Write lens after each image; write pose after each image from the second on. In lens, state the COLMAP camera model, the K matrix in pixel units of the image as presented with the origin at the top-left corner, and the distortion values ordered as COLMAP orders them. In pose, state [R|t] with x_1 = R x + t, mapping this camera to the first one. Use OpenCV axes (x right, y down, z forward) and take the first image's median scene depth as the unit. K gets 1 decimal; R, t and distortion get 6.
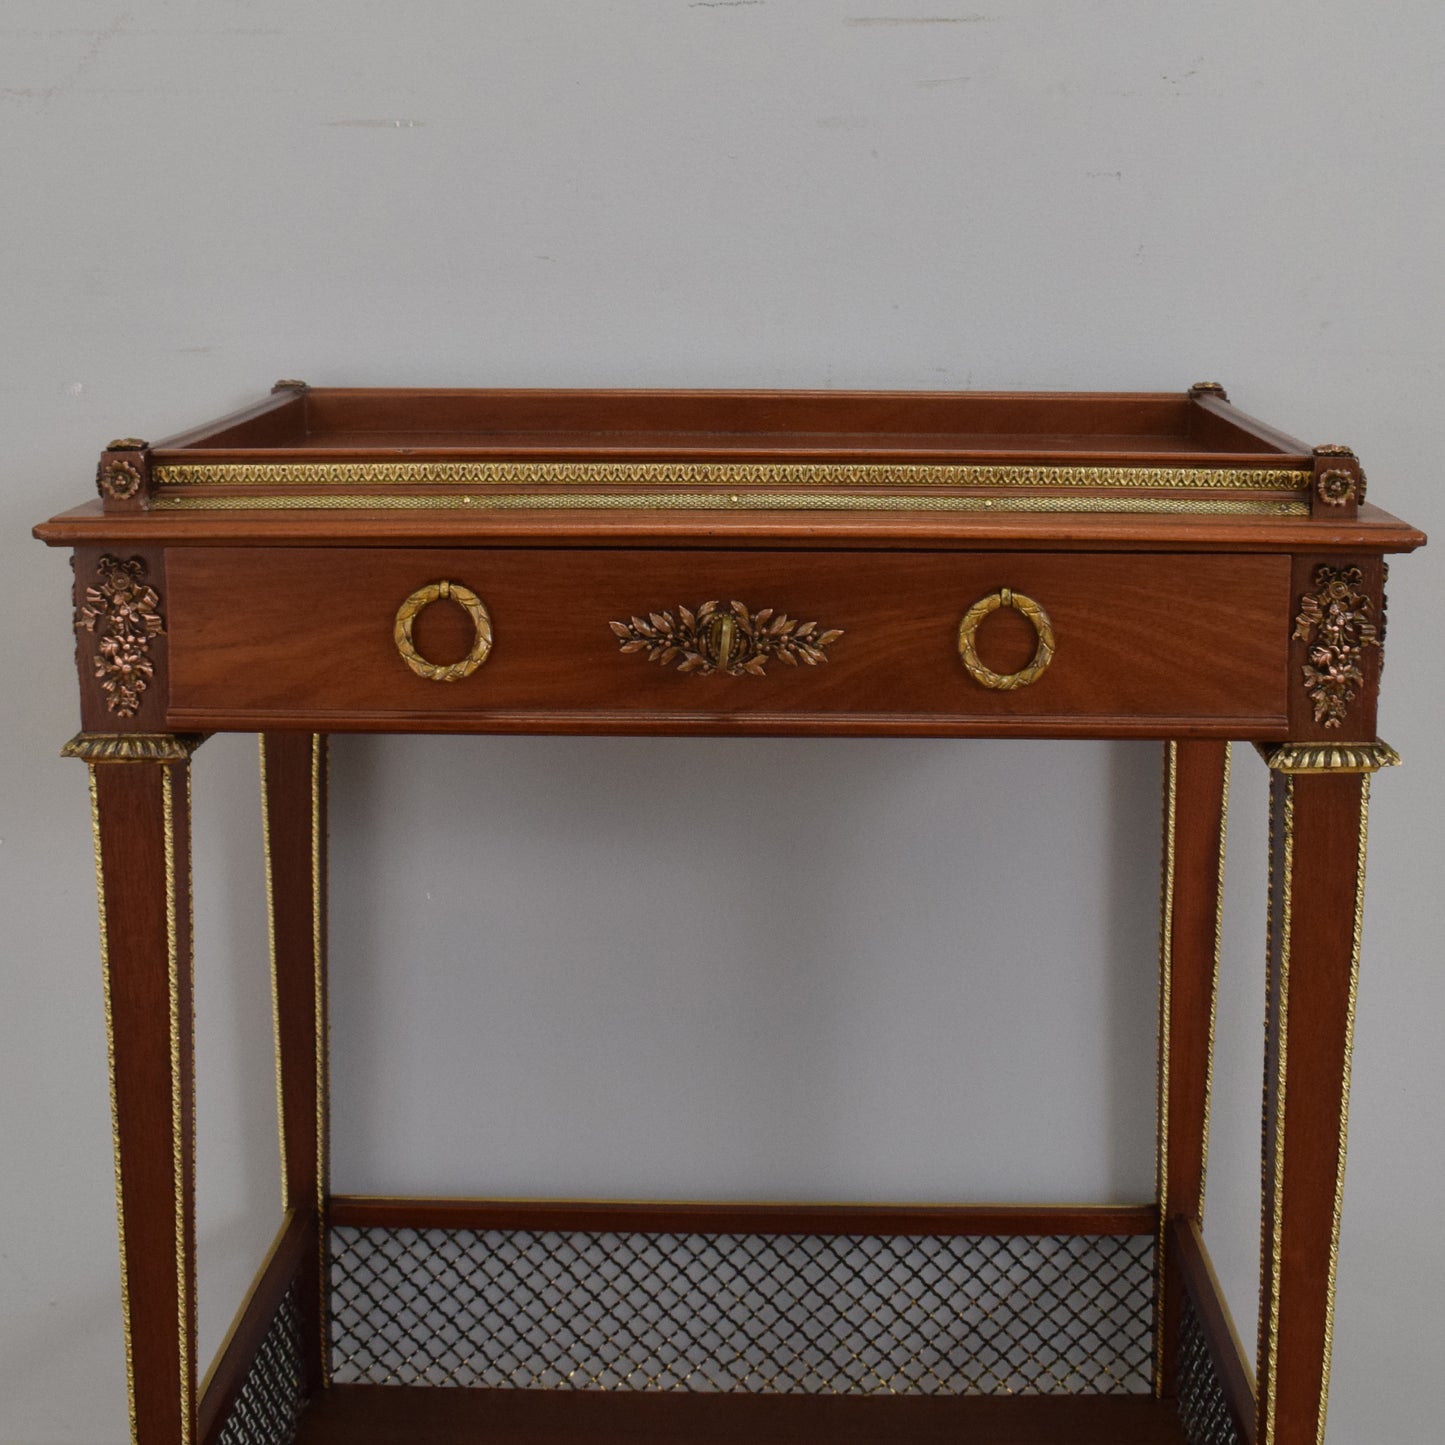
lens RADIAL K [[2547.6, 0, 760.6], [0, 2547.6, 597.6], [0, 0, 1]] dist [-0.100655, -0.054573]
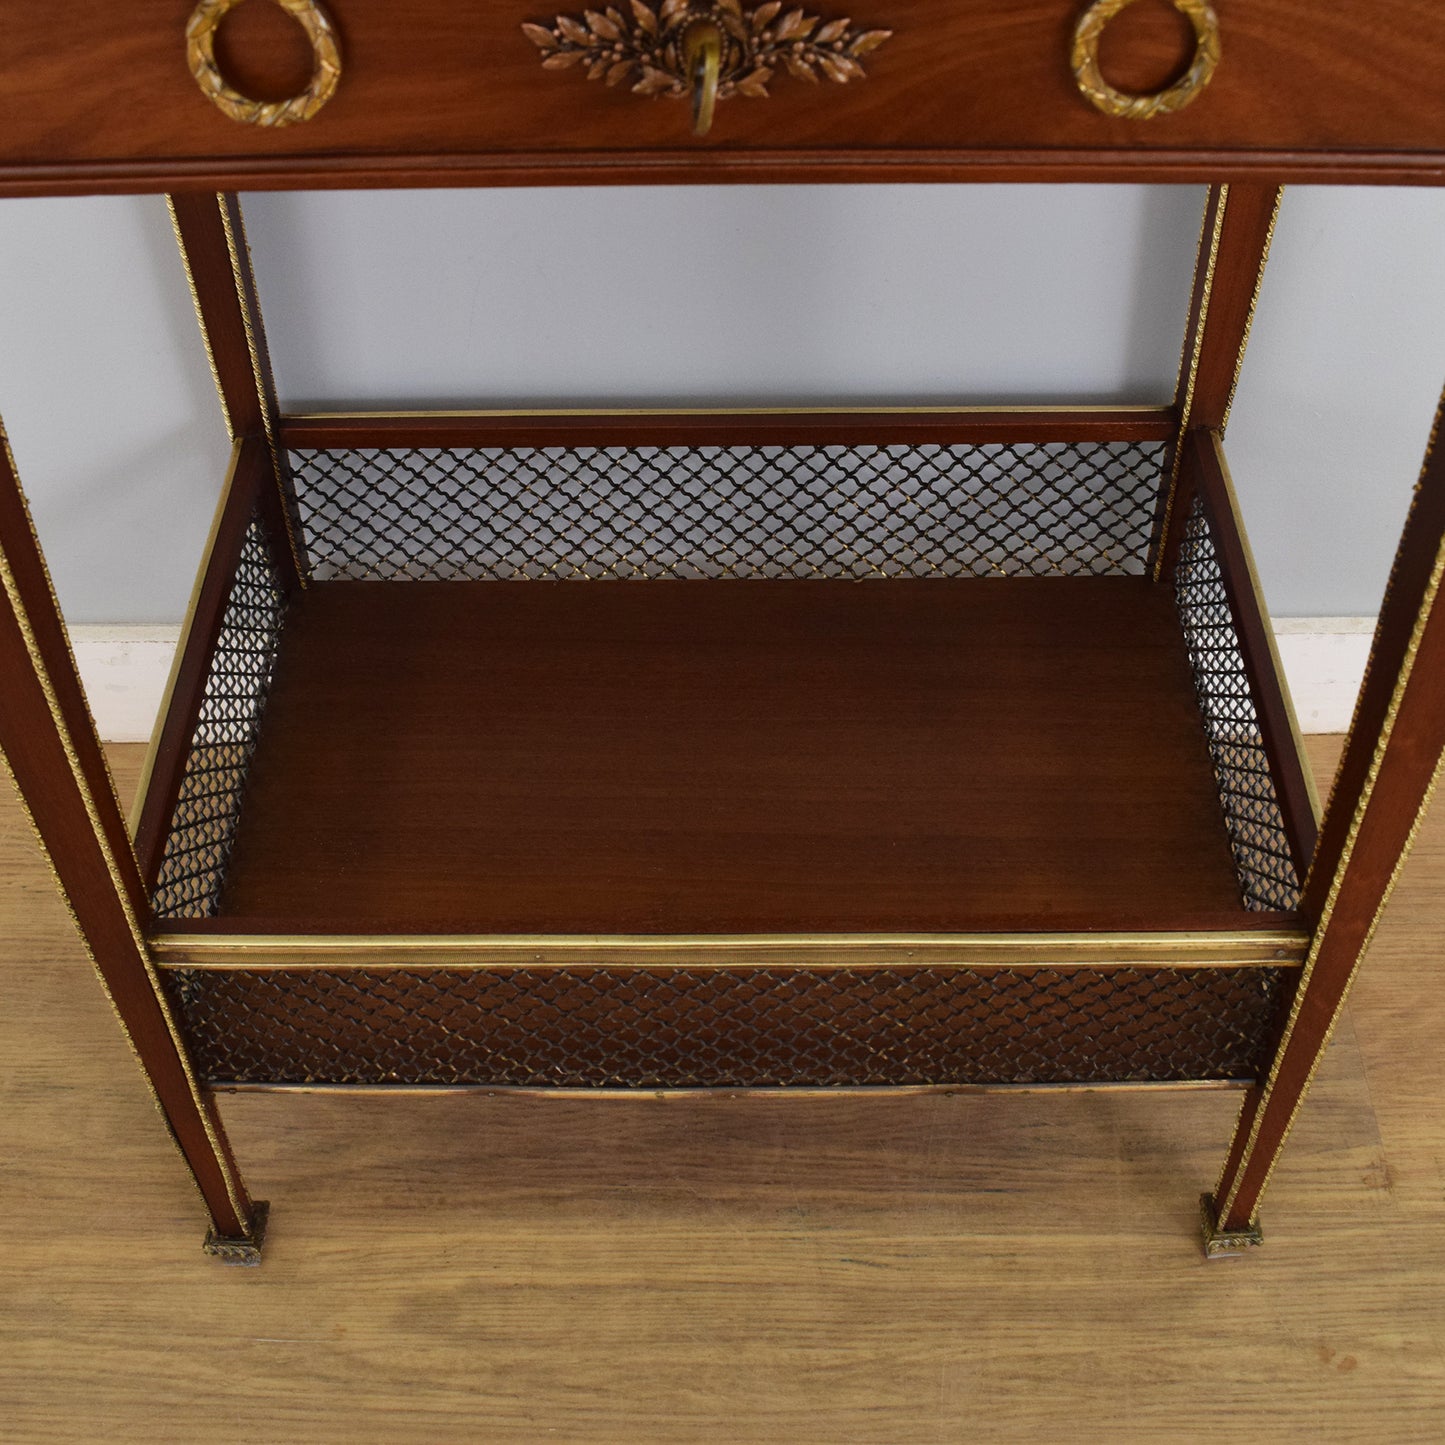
lens RADIAL K [[1967.9, 0, 737.9], [0, 1967.9, 734.9], [0, 0, 1]] dist [-0.083362, -0.009113]
pose [[0.999729, -0.023108, 0.002806, -0.011151], [0.016631, 0.793408, 0.608463, -0.142813], [-0.016287, -0.608252, 0.793577, 0.506847]]
